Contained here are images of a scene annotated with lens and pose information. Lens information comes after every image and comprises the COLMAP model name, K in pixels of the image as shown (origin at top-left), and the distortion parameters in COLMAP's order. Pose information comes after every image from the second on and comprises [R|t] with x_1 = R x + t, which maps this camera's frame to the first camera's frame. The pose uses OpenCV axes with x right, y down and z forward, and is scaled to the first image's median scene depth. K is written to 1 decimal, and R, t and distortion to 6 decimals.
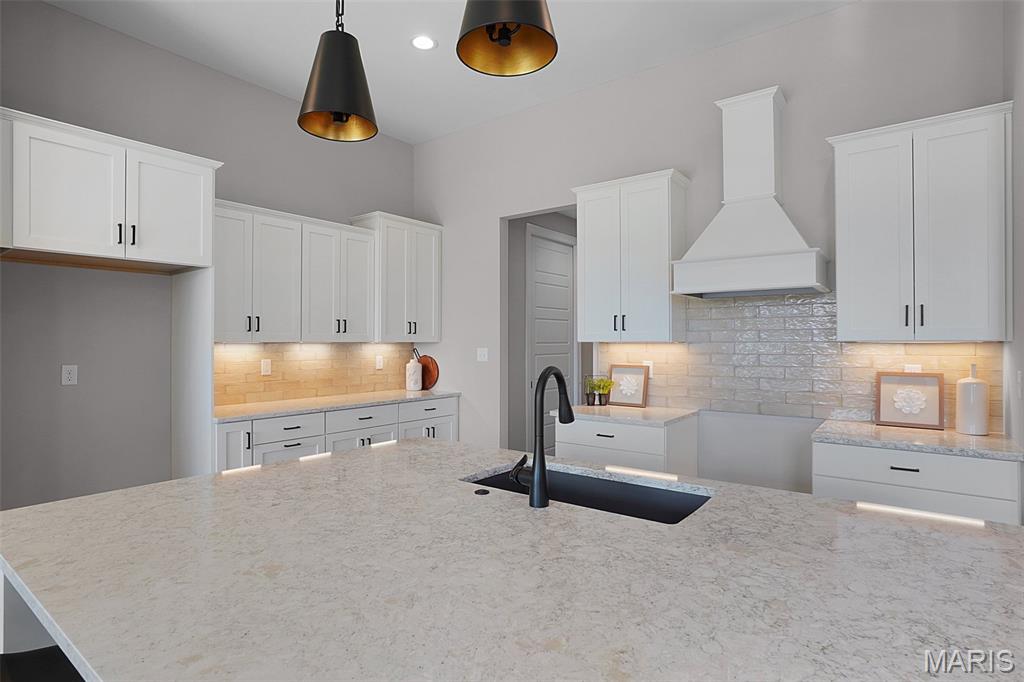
lens RADIAL K [[539.2, 0, 512.0], [0, 539.2, 341.0], [0, 0, 1]] dist [-0.002054, -0.000266]
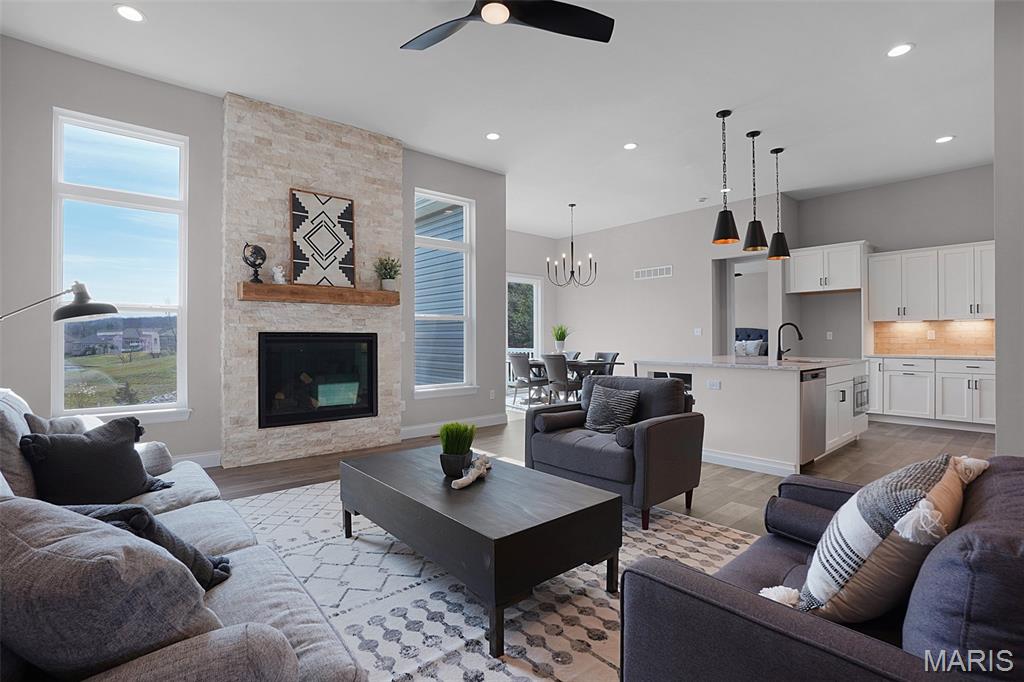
lens RADIAL K [[477.6, 0, 512.9], [0, 477.6, 337.1], [0, 0, 1]] dist [-0.034328, -0.000372]
pose [[-0.185795, -0.003625, -0.982582, 1.373990], [0.006611, 0.999966, -0.004939, 0.057840], [0.982566, -0.007414, -0.185765, -0.062741]]
